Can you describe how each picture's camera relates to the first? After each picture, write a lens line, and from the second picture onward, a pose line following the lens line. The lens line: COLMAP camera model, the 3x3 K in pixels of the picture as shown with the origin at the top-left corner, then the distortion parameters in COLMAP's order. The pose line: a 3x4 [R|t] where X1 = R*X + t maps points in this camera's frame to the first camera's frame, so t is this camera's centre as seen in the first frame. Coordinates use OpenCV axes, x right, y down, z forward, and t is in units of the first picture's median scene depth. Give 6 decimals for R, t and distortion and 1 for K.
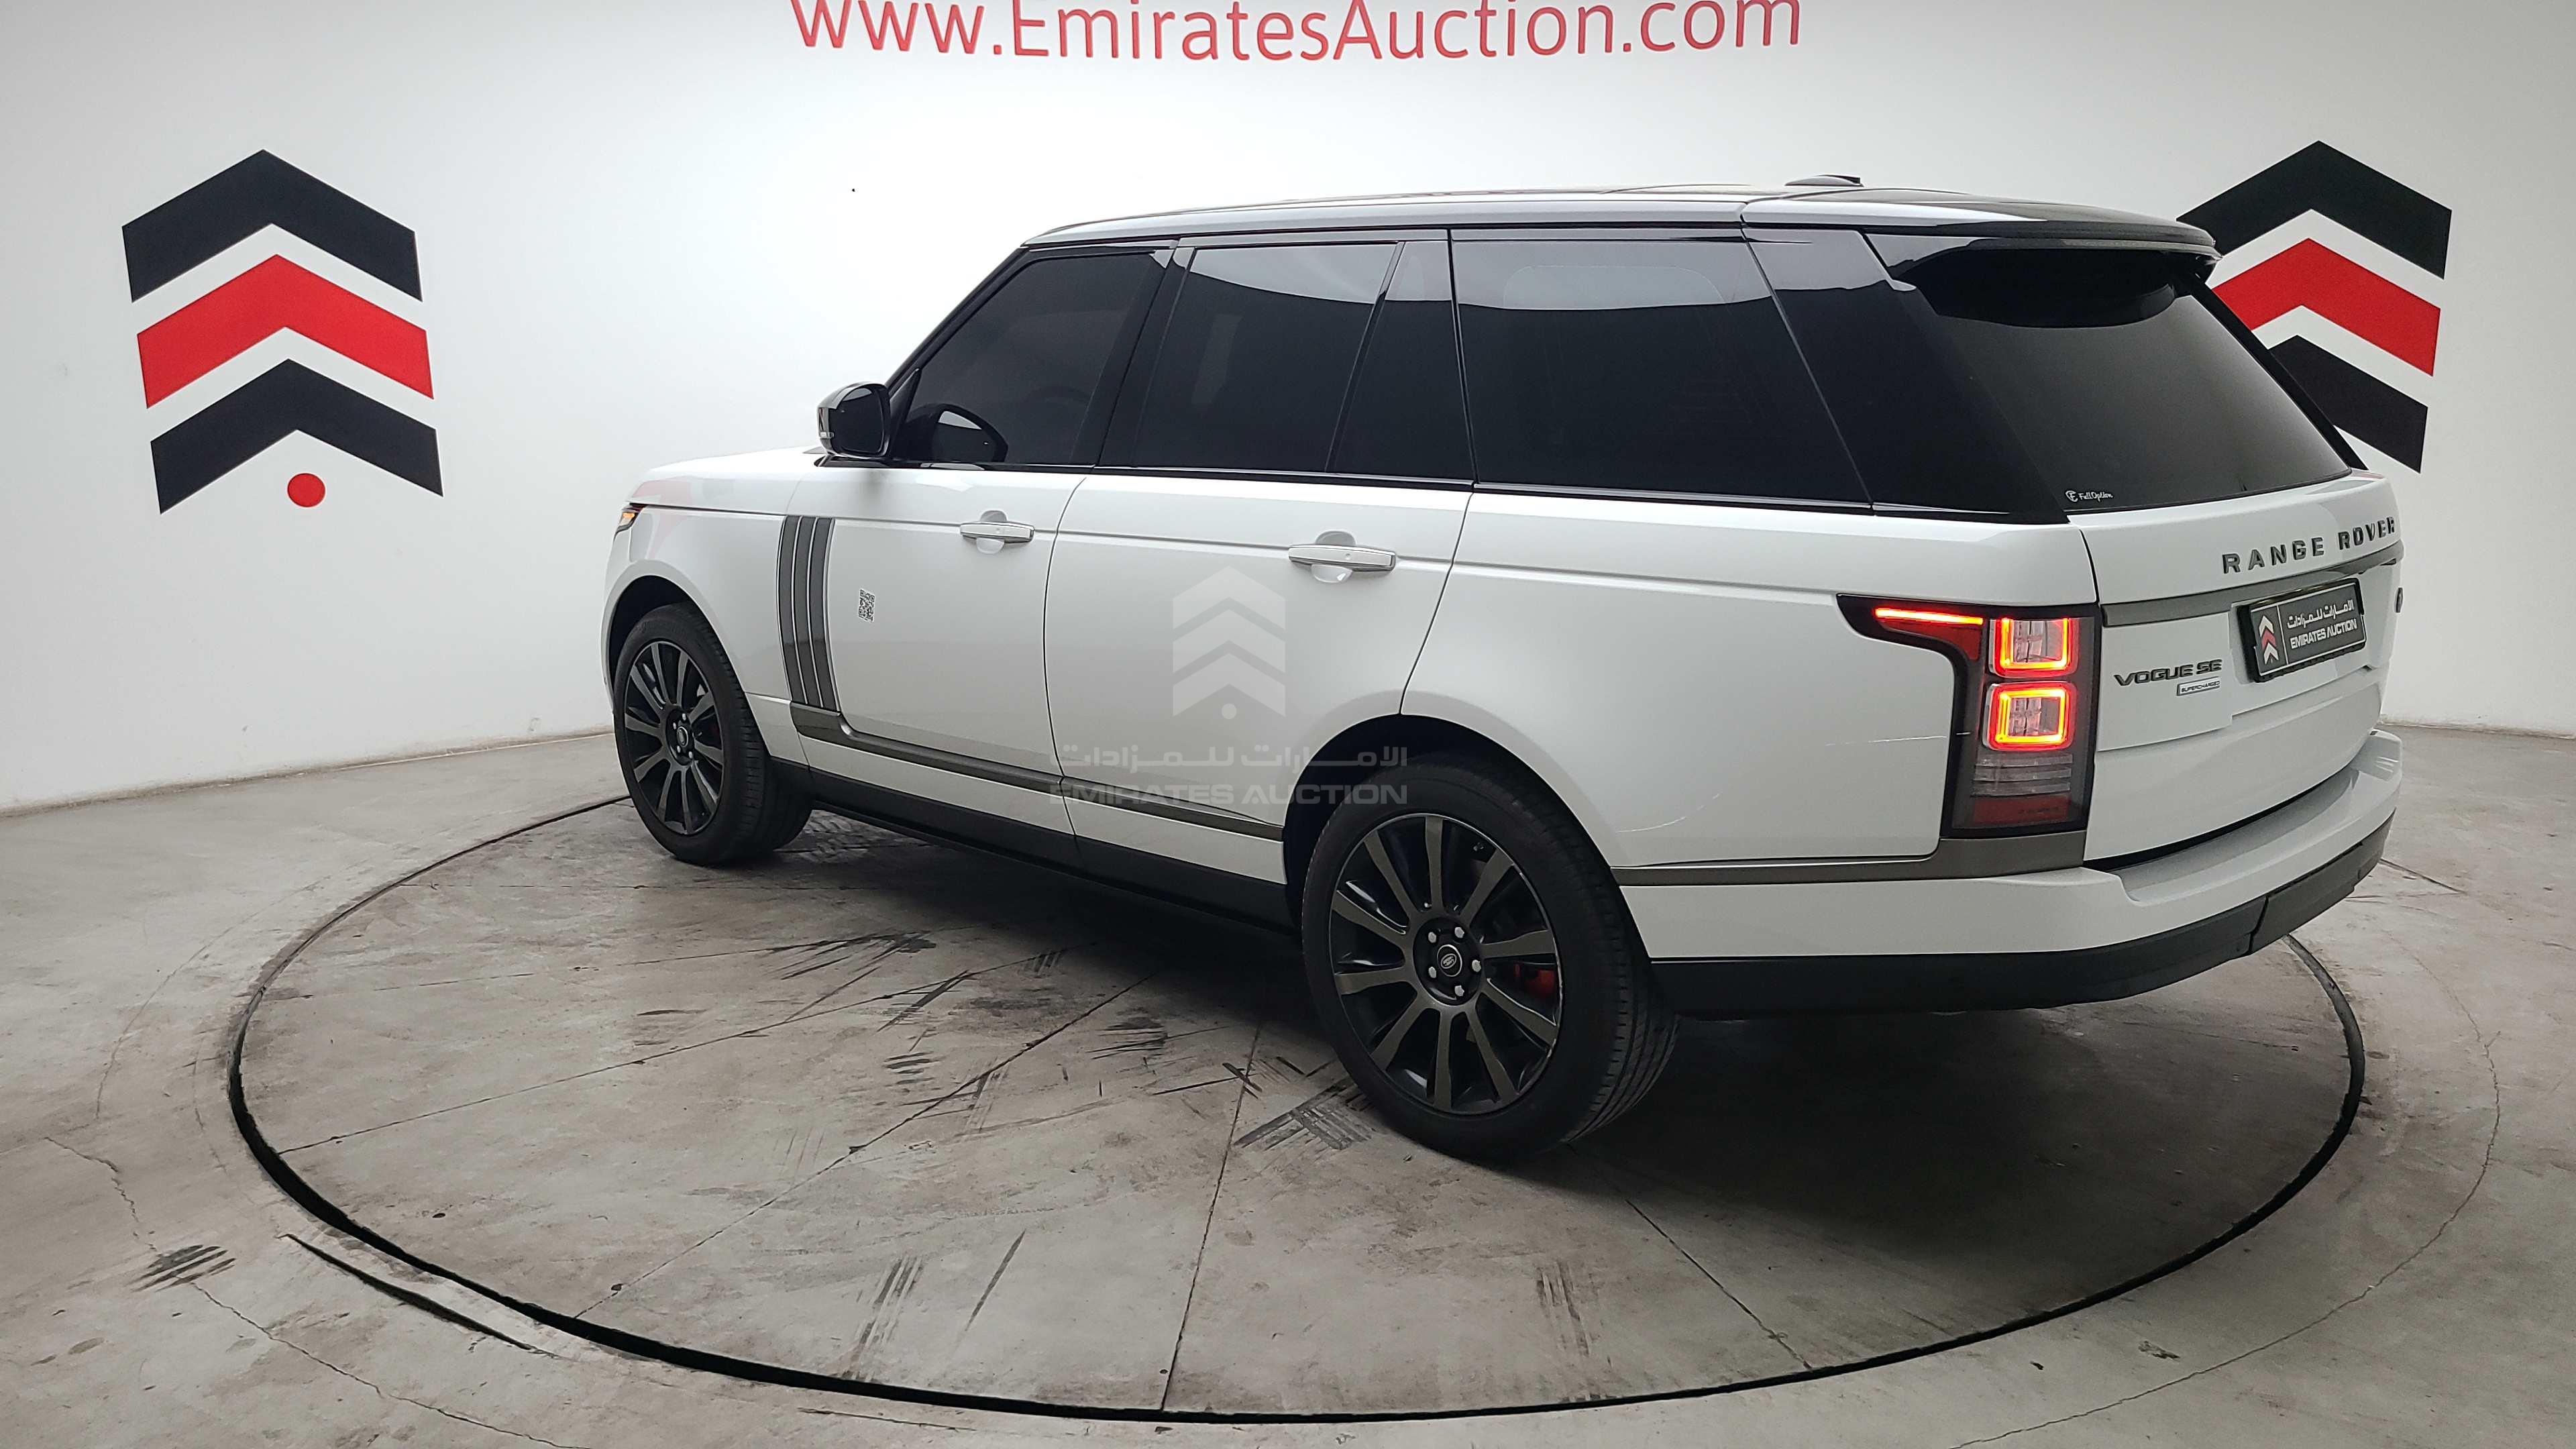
lens RADIAL K [[1918.9, 0, 1261.3], [0, 1918.9, 729.9], [0, 0, 1]] dist [0.055089, -0.036462]
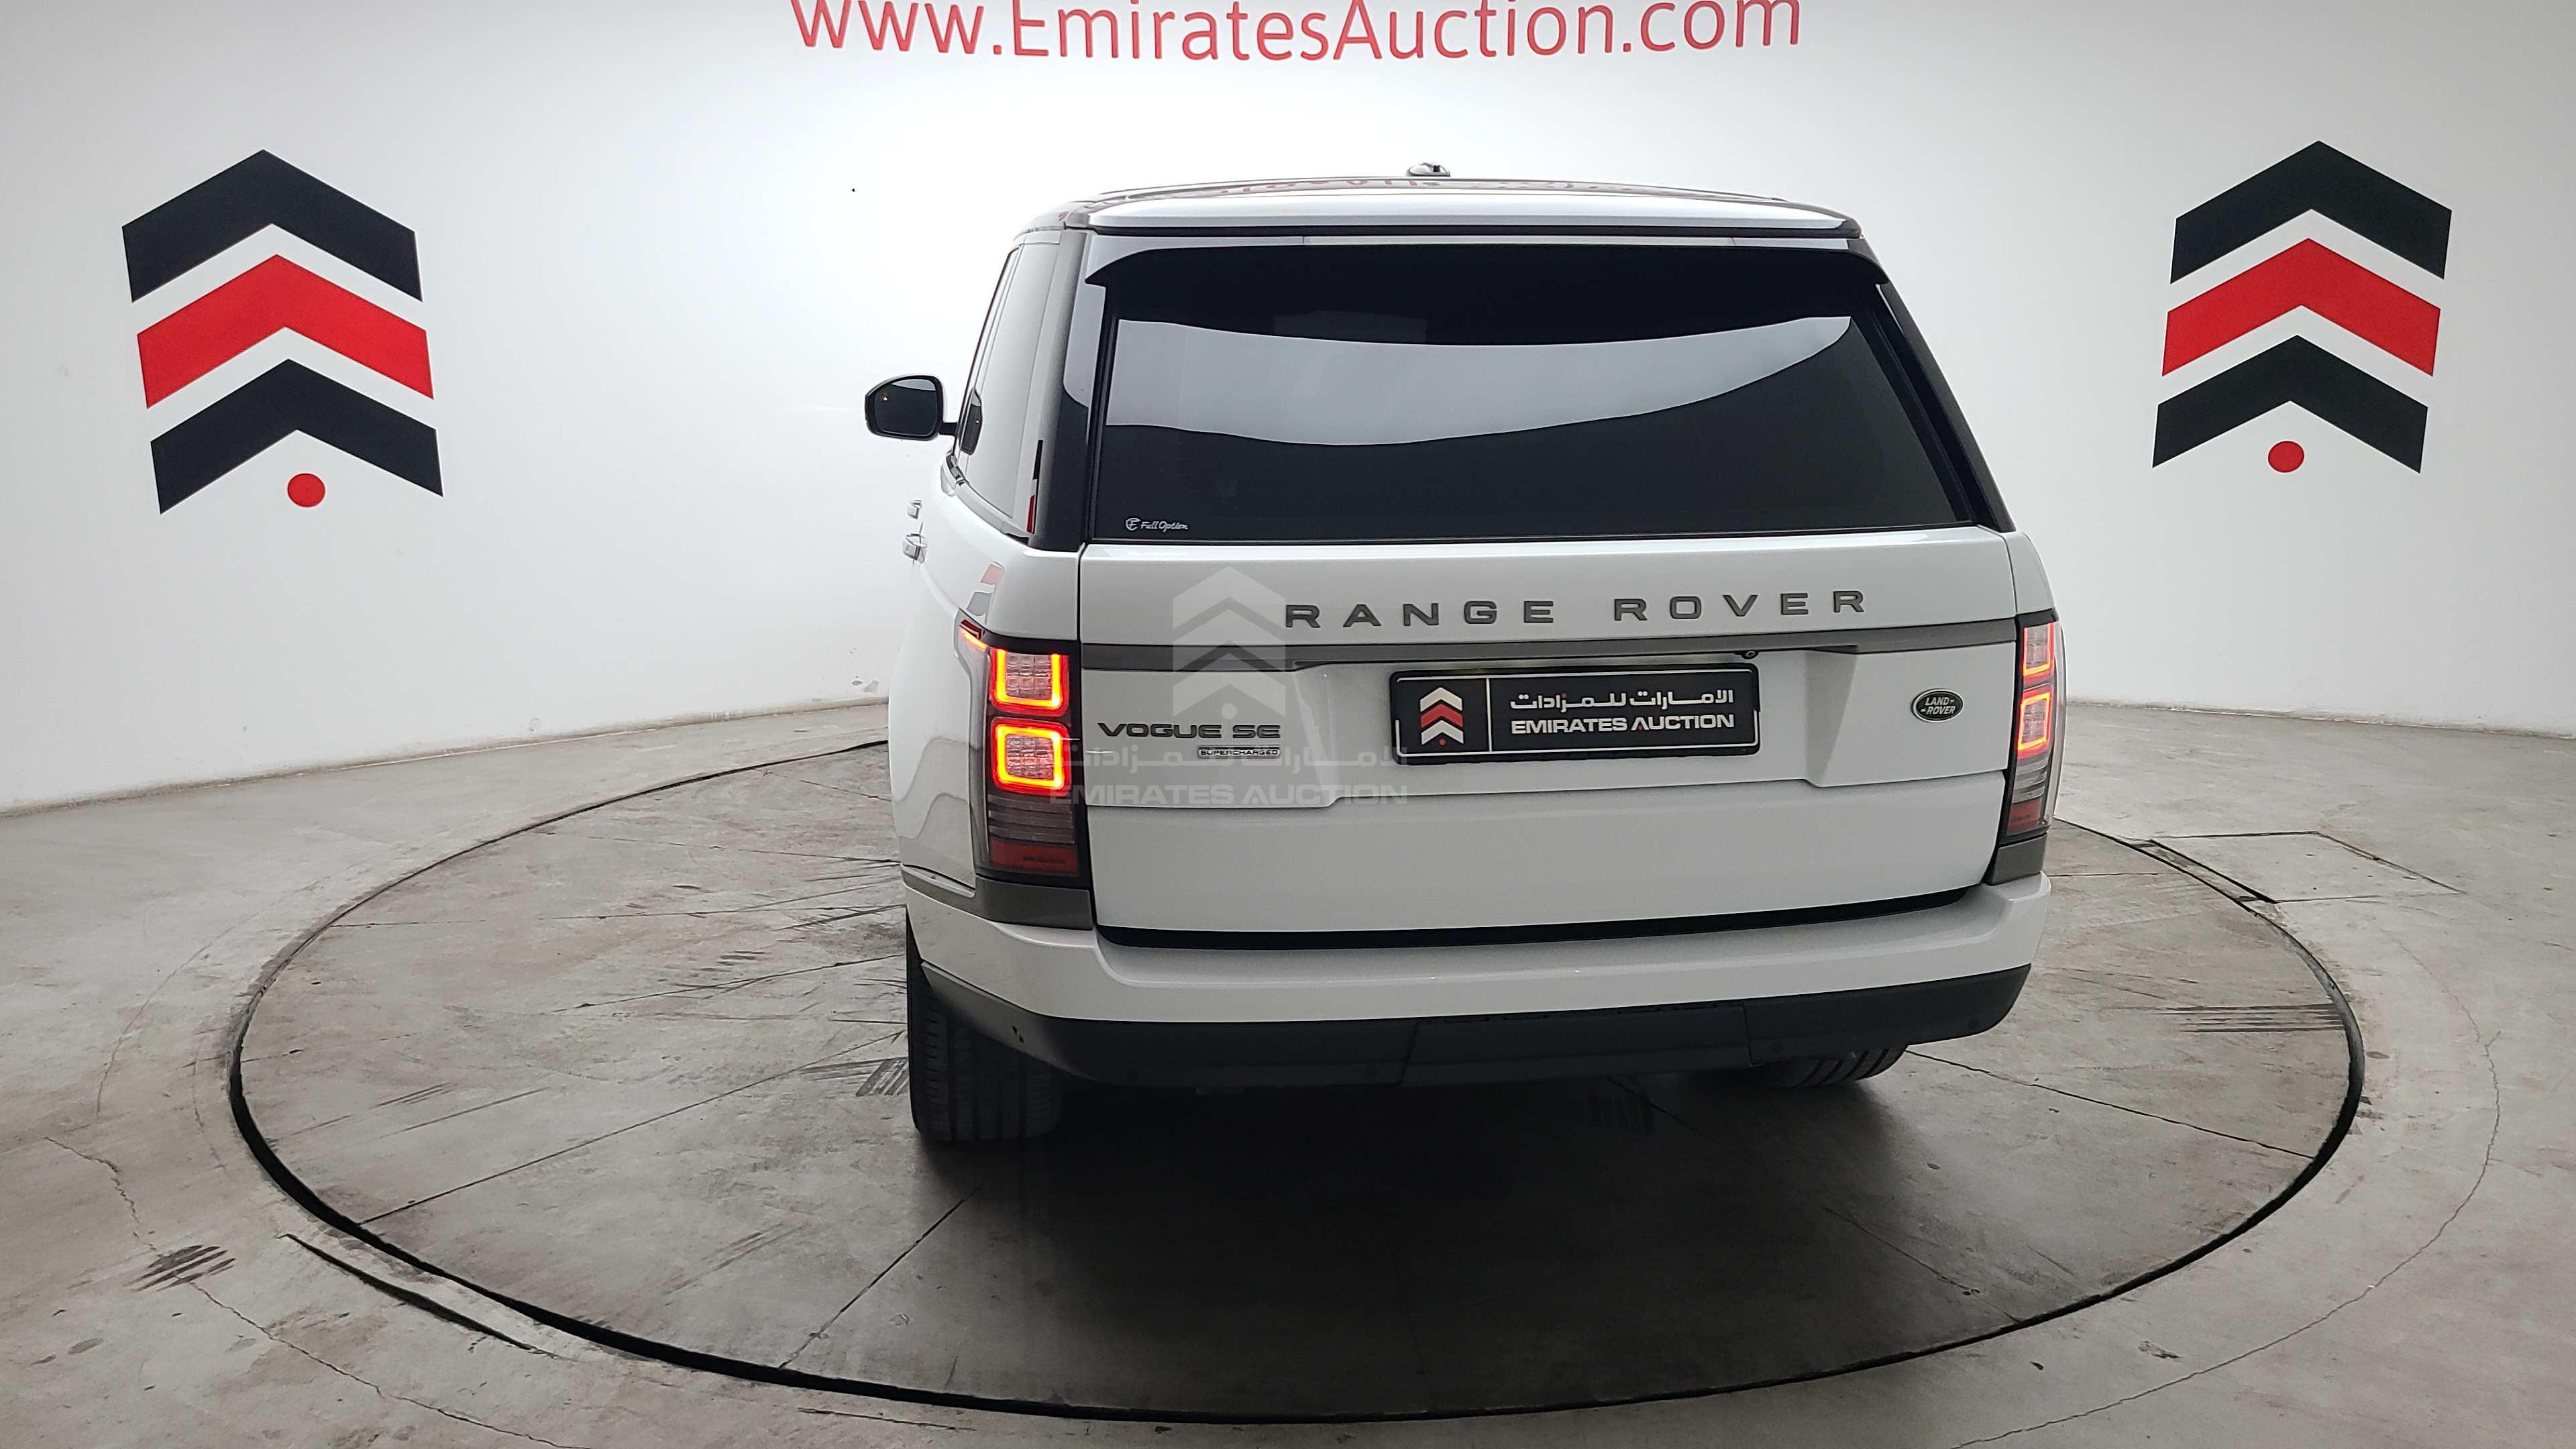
lens RADIAL K [[1918.9, 0, 1288.7], [0, 1918.9, 750.7], [0, 0, 1]] dist [0.055089, -0.036462]
pose [[0.814458, 0.129710, -0.565538, 0.829094], [-0.121398, 0.991214, 0.052510, -0.059600], [0.567380, 0.025888, 0.823049, 0.252522]]
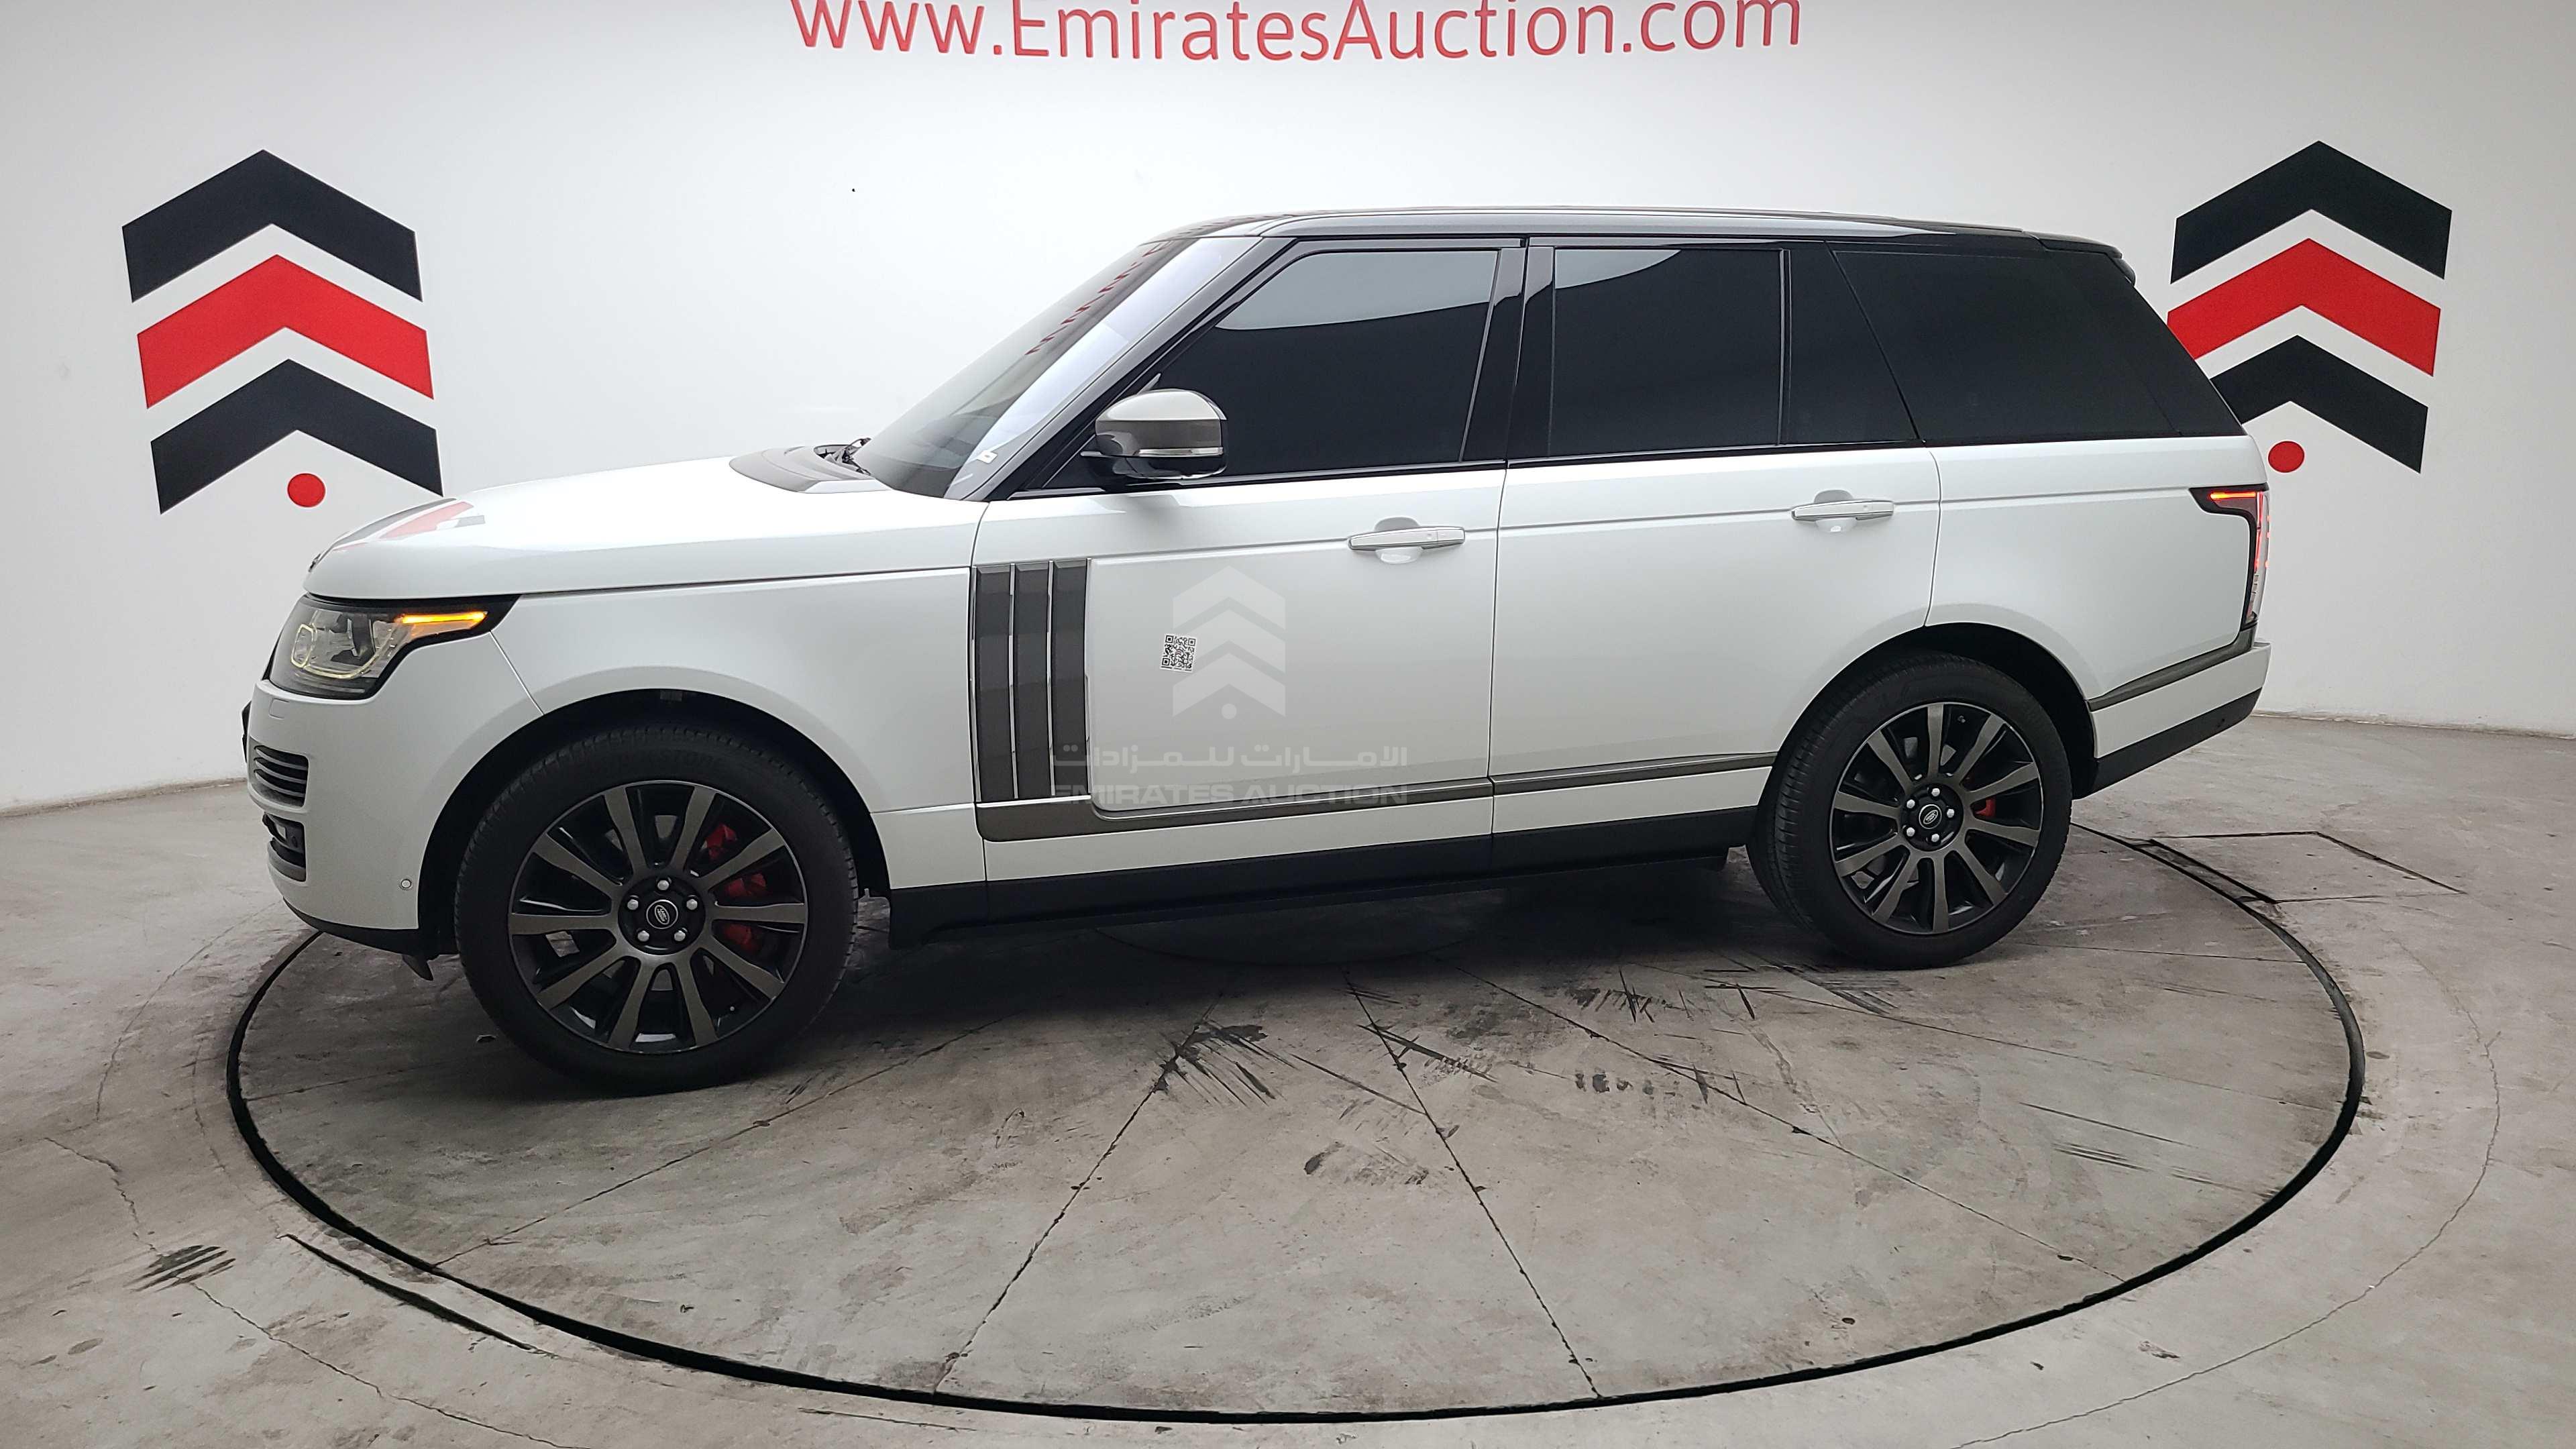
lens RADIAL K [[1918.9, 0, 1259.6], [0, 1918.9, 720.4], [0, 0, 1]] dist [0.055089, -0.036462]
pose [[0.509186, -0.175519, 0.842569, -1.194466], [0.182144, 0.978786, 0.093821, -0.142904], [-0.841162, 0.105696, 0.530354, 0.689450]]
